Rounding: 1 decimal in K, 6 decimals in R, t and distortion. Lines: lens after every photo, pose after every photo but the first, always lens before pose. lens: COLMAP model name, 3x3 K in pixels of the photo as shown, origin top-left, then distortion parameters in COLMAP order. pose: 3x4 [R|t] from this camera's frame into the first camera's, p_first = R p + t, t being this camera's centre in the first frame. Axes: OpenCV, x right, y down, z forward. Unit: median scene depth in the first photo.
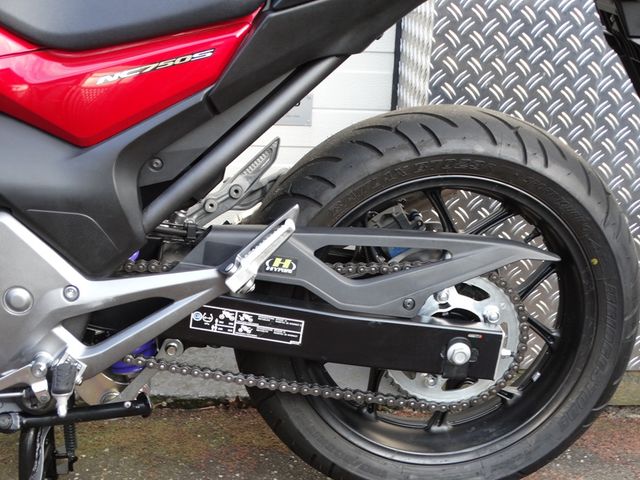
lens RADIAL K [[1066.7, 0, 319.9], [0, 1066.7, 282.4], [0, 0, 1]] dist [-0.014579, 0.051535]
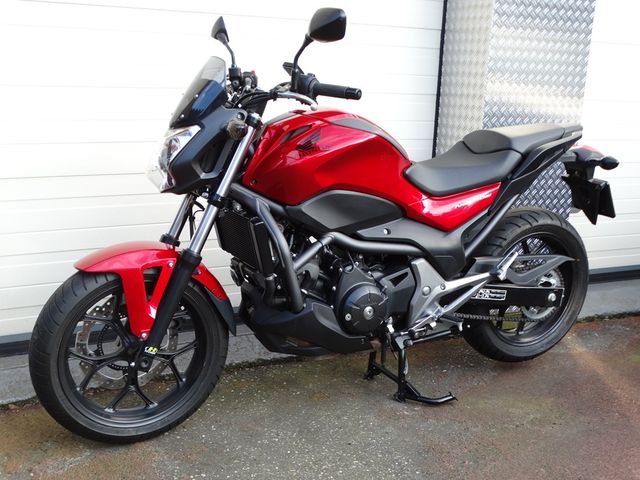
lens RADIAL K [[743.2, 0, 320.0], [0, 743.2, 240.0], [0, 0, 1]] dist [-0.001530, -0.005817]
pose [[0.934465, -0.075744, 0.347906, -1.062348], [0.108750, 0.991136, -0.076314, 0.002083], [-0.339042, 0.109147, 0.934418, -0.578764]]
